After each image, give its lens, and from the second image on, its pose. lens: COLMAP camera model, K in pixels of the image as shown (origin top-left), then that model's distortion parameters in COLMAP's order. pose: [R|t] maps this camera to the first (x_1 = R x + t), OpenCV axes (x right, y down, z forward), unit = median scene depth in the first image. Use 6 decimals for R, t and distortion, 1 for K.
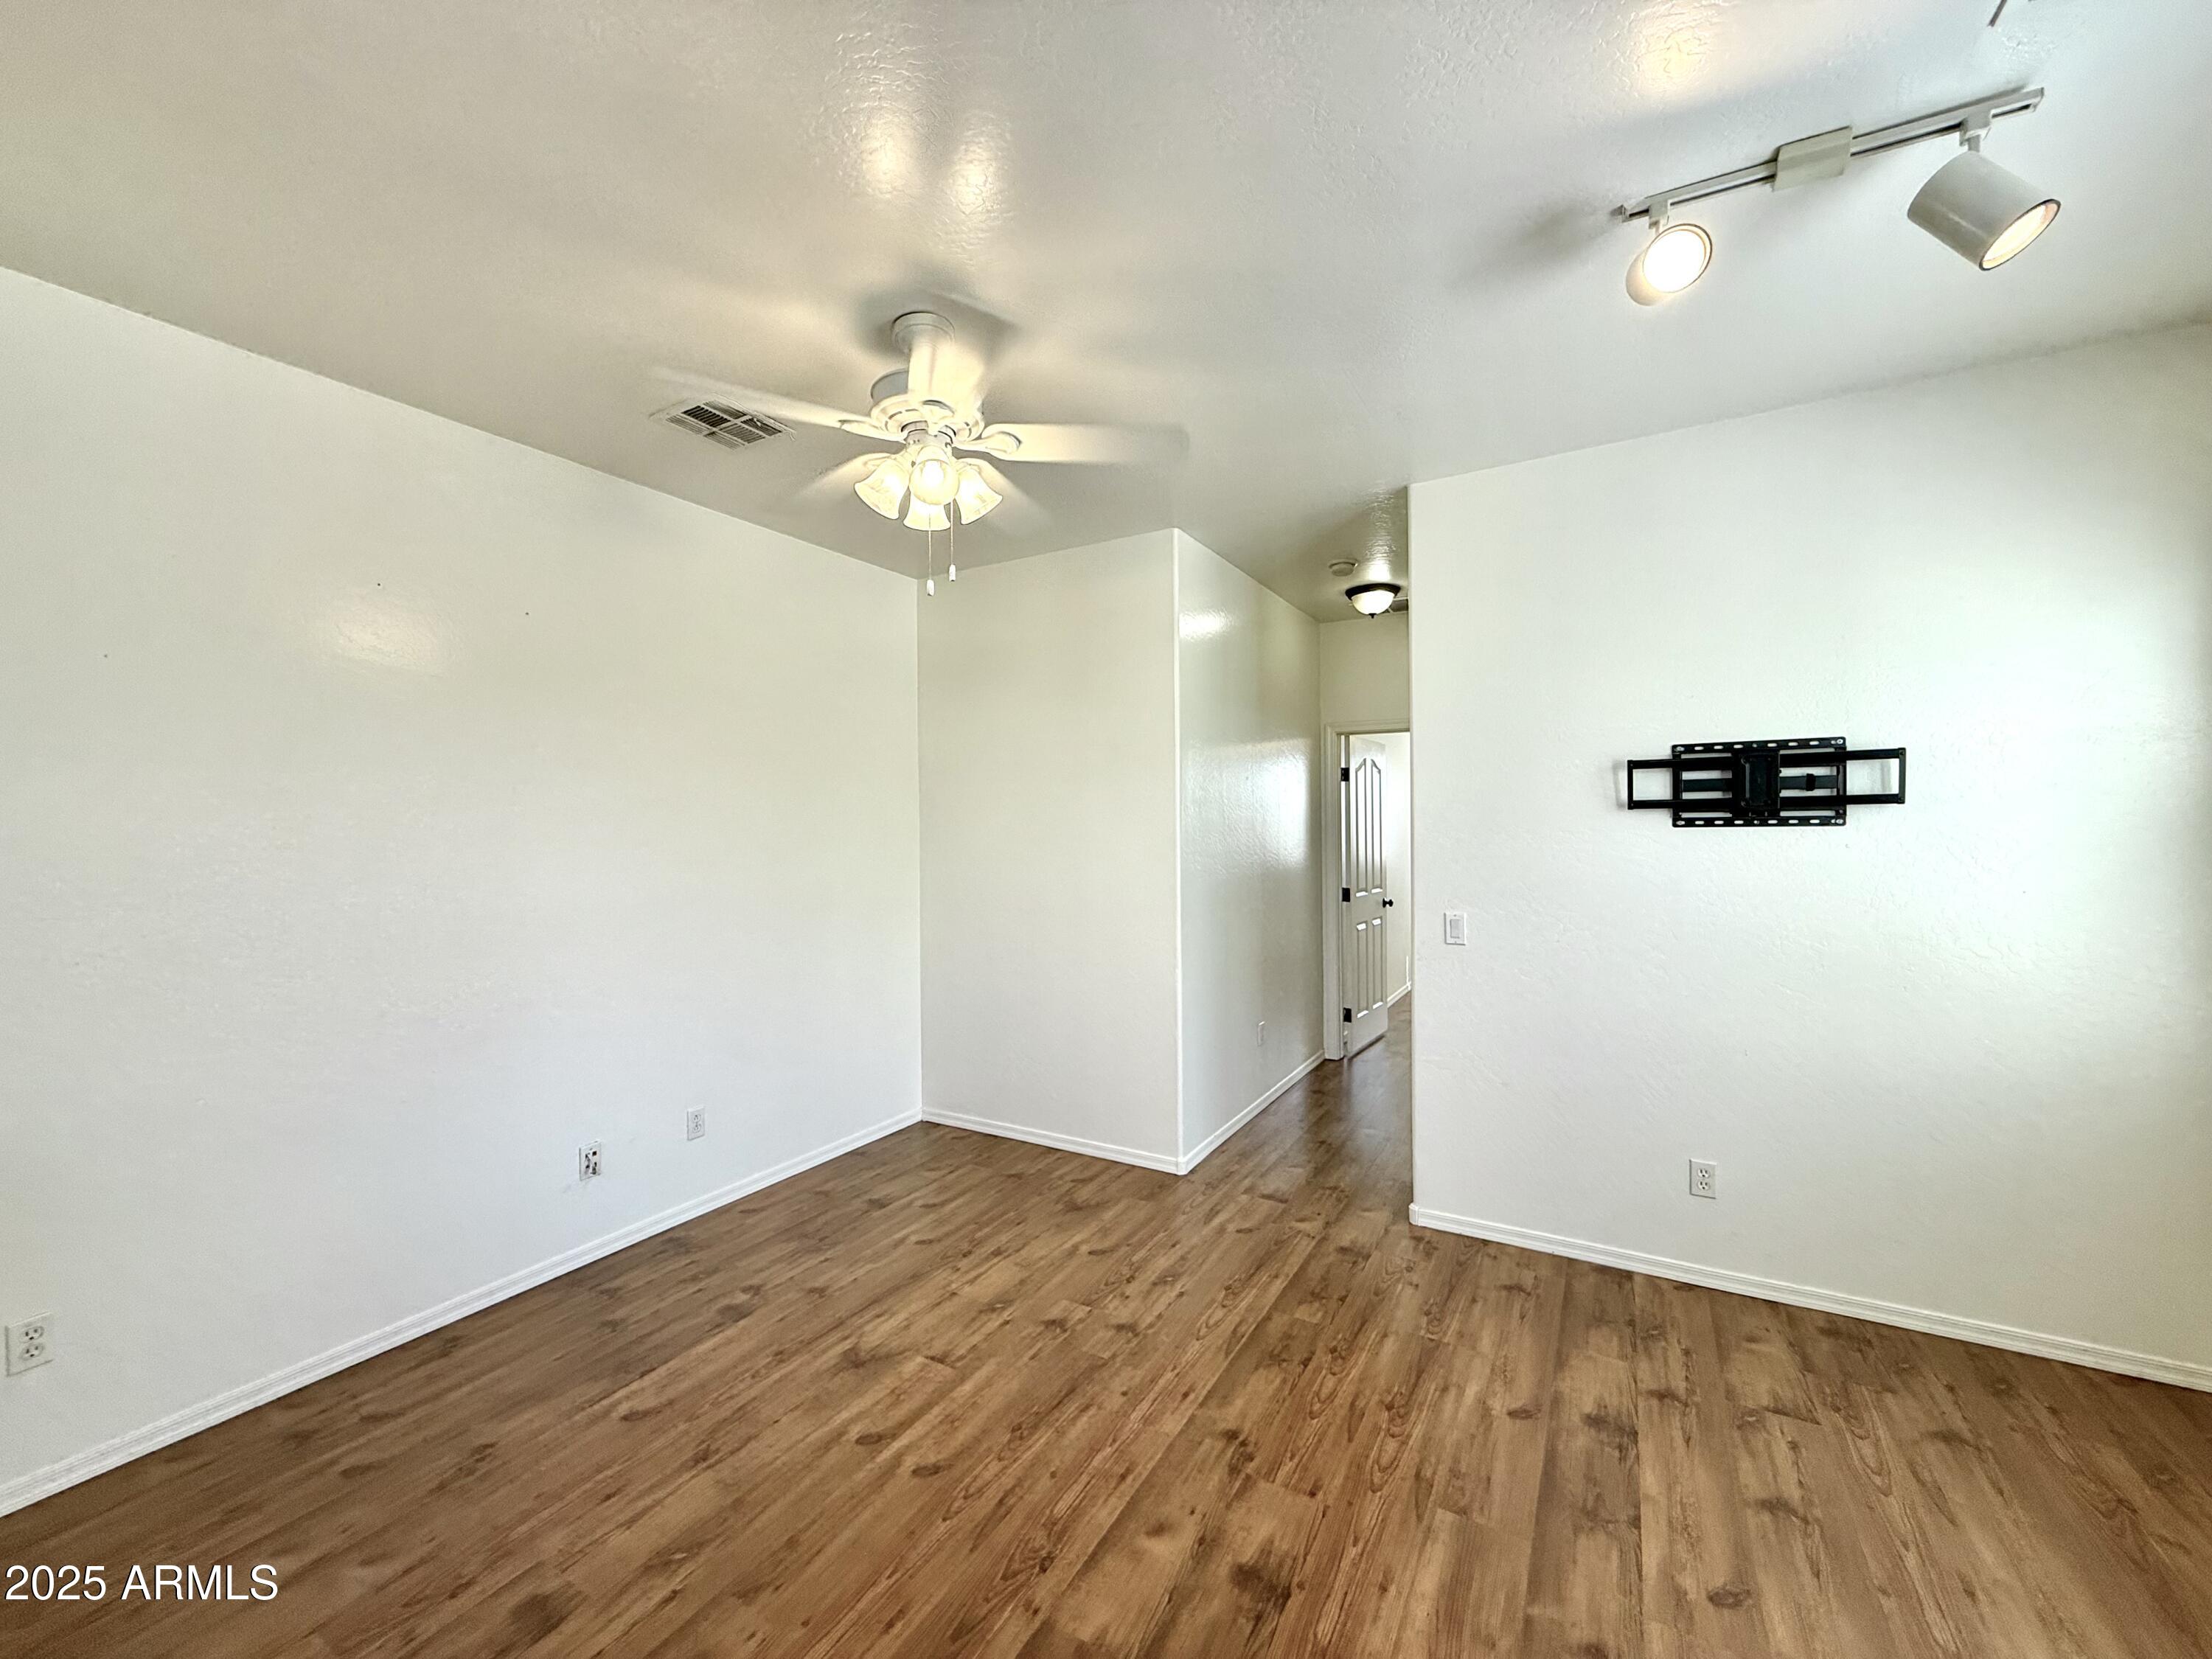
lens RADIAL K [[884.2, 0, 1103.7], [0, 884.2, 826.9], [0, 0, 1]] dist [0.001195, -0.000085]
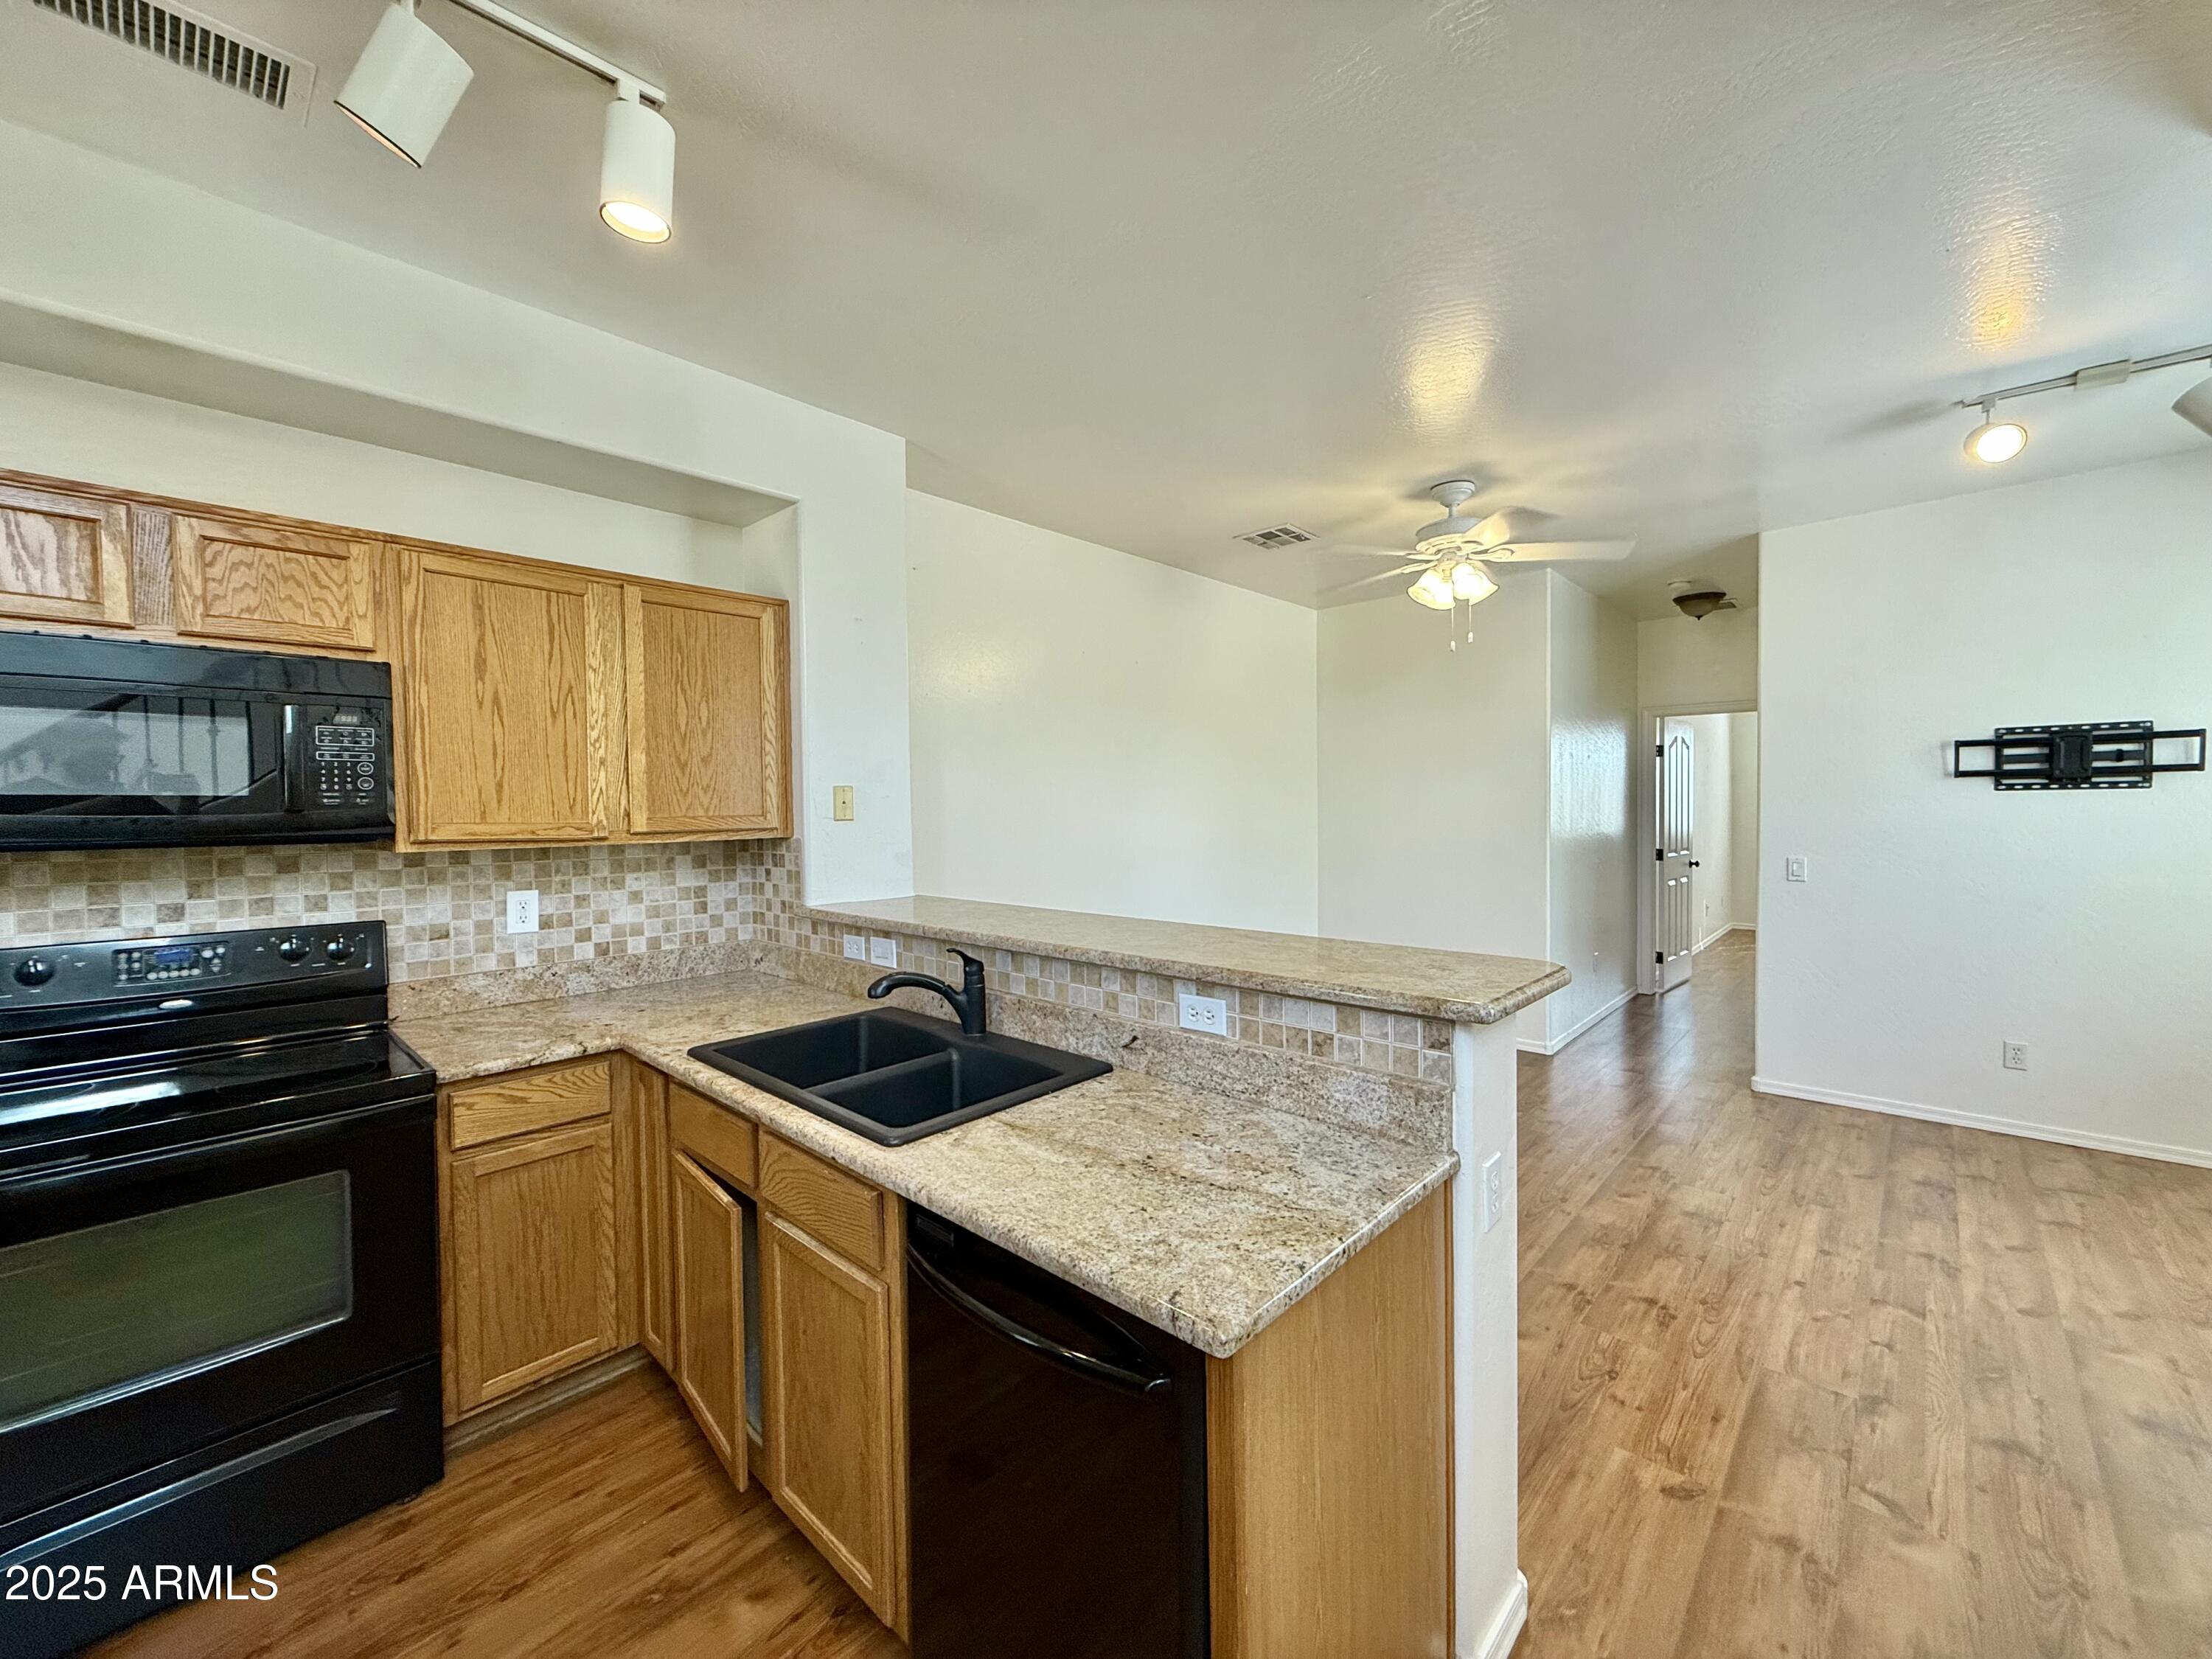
lens RADIAL K [[884.2, 0, 1099.7], [0, 884.2, 827.2], [0, 0, 1]] dist [0.001195, -0.000085]
pose [[0.975058, 0.002306, -0.221938, -0.392317], [0.003507, 0.999661, 0.025795, 0.017238], [0.221923, -0.025930, 0.974719, -0.628552]]
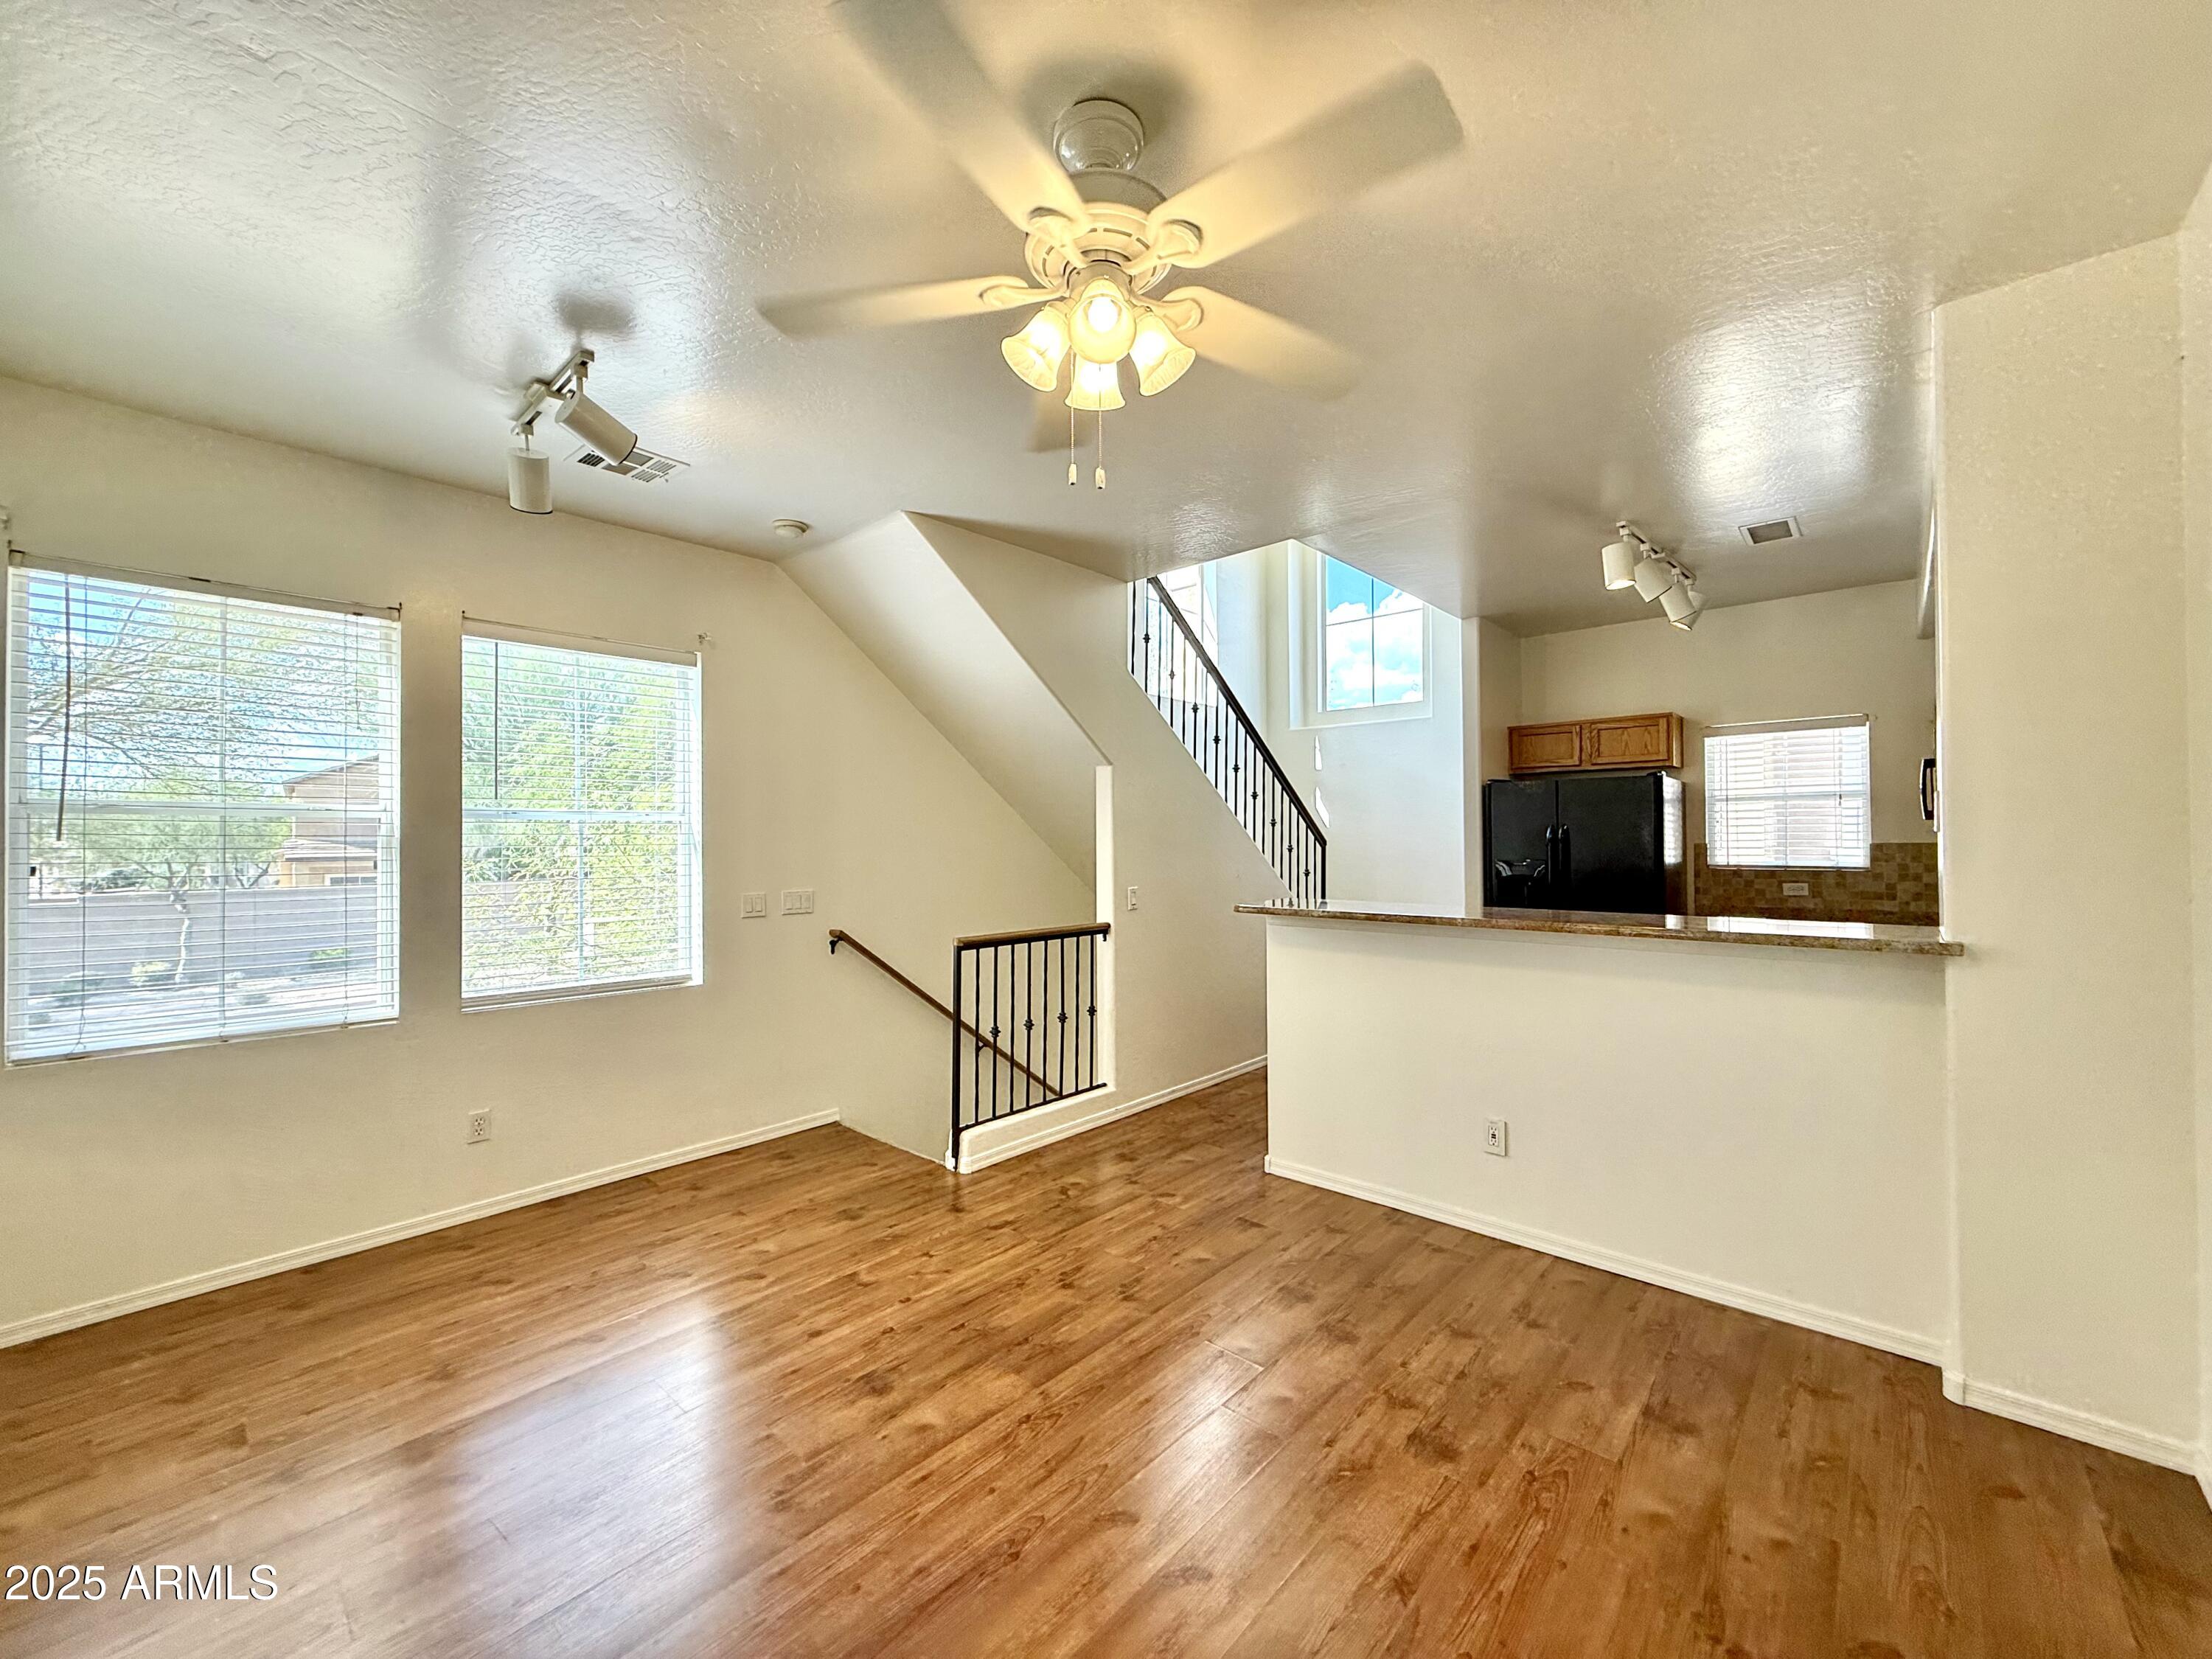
lens RADIAL K [[884.2, 0, 1102.7], [0, 884.2, 832.0], [0, 0, 1]] dist [0.001195, -0.000085]
pose [[-0.978713, 0.017580, 0.204481, -0.287697], [0.016360, 0.999837, -0.007652, 0.027146], [-0.204582, -0.004144, -0.978841, 1.448389]]
